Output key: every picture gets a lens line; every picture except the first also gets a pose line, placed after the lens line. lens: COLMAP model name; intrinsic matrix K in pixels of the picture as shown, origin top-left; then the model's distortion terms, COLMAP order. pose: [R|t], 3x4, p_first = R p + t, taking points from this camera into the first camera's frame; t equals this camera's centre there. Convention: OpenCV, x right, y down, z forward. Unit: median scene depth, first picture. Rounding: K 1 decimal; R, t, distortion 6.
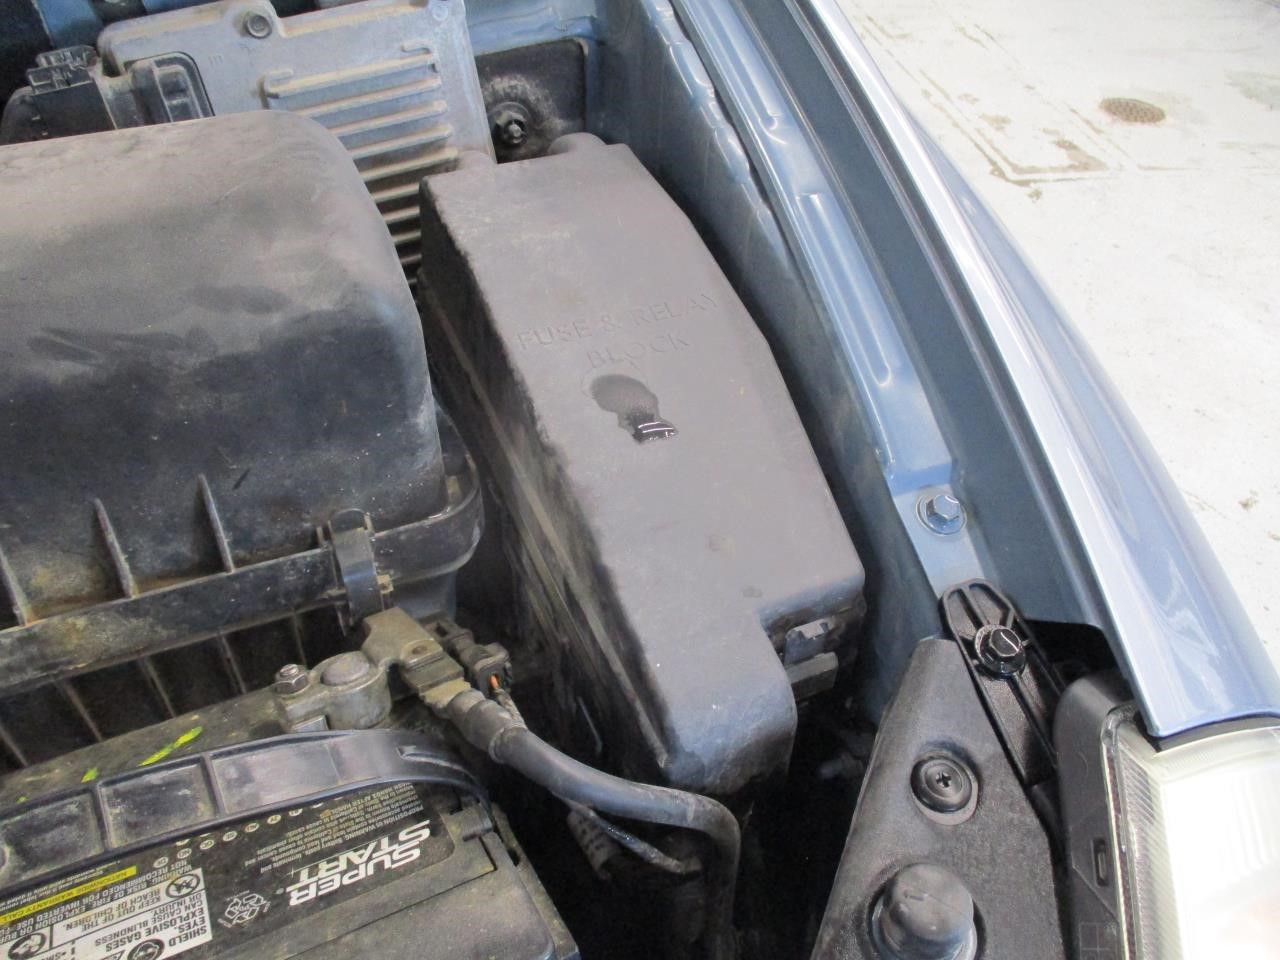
lens RADIAL K [[1042.8, 0, 658.1], [0, 1042.8, 487.3], [0, 0, 1]] dist [-0.022310, 0.010277]
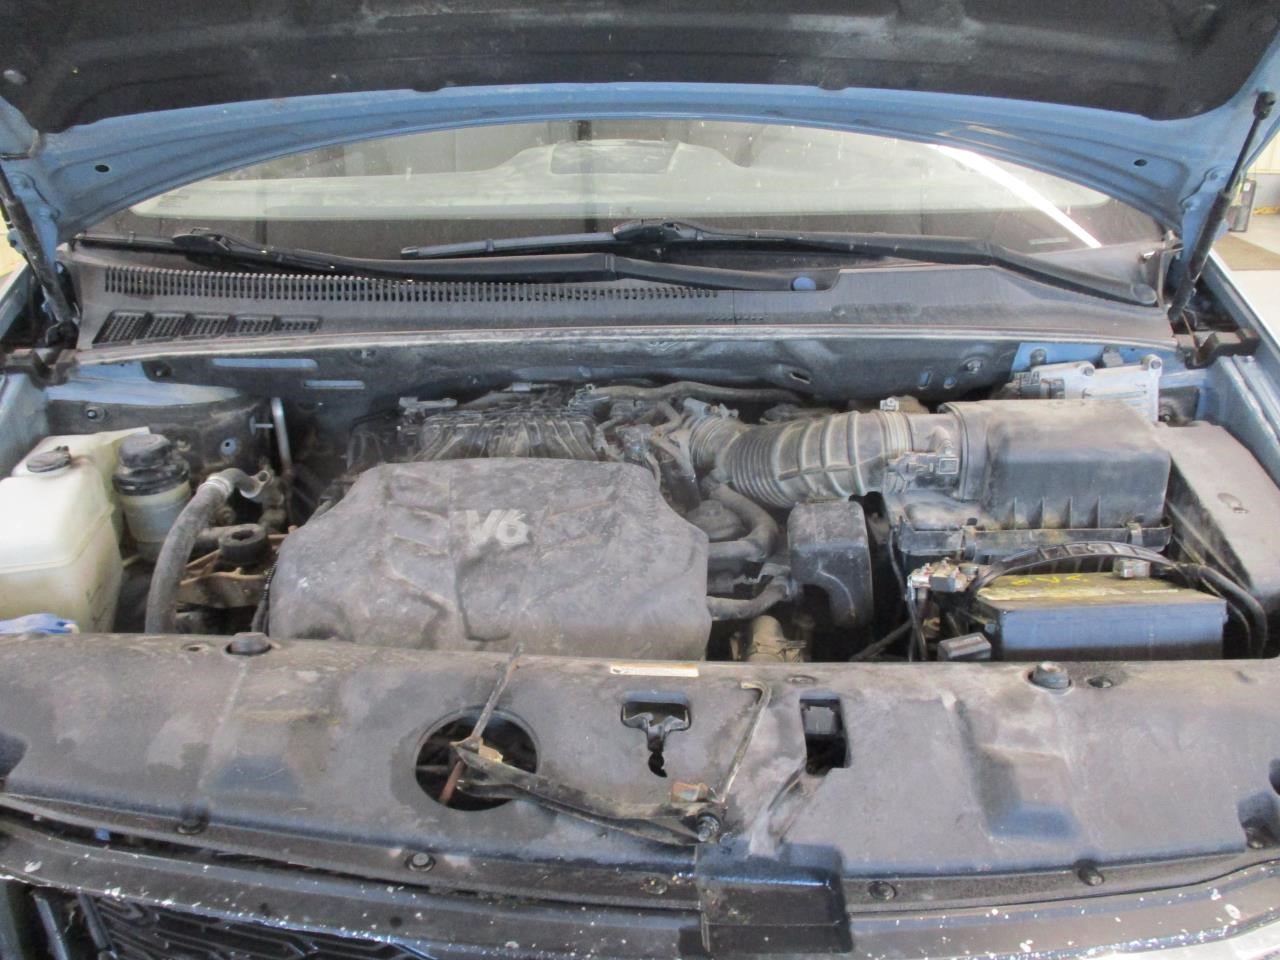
lens RADIAL K [[1053.6, 0, 640.0], [0, 1053.6, 480.0], [0, 0, 1]] dist [-0.042673, 0.009330]
pose [[0.920264, 0.132943, -0.368021, -0.532515], [-0.233614, 0.941169, -0.244184, 1.045317], [0.313908, 0.310689, 0.897181, -2.374282]]
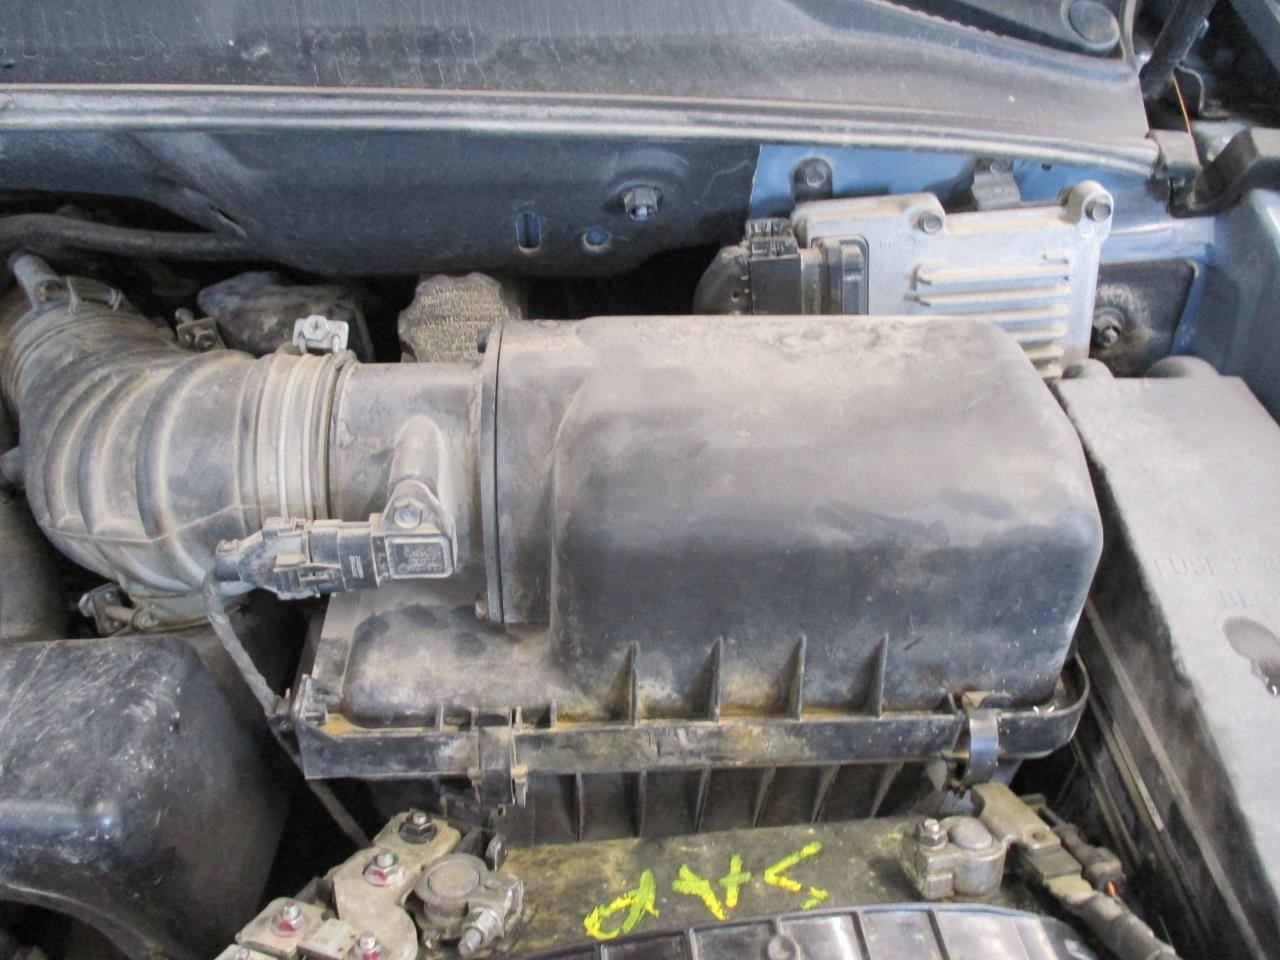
lens RADIAL K [[1053.6, 0, 640.0], [0, 1053.6, 480.0], [0, 0, 1]] dist [-0.042673, 0.009330]
pose [[0.935672, 0.215475, -0.279443, -0.379116], [-0.236769, 0.970551, -0.044405, -0.057106], [0.261645, 0.107711, 0.959135, -0.194420]]
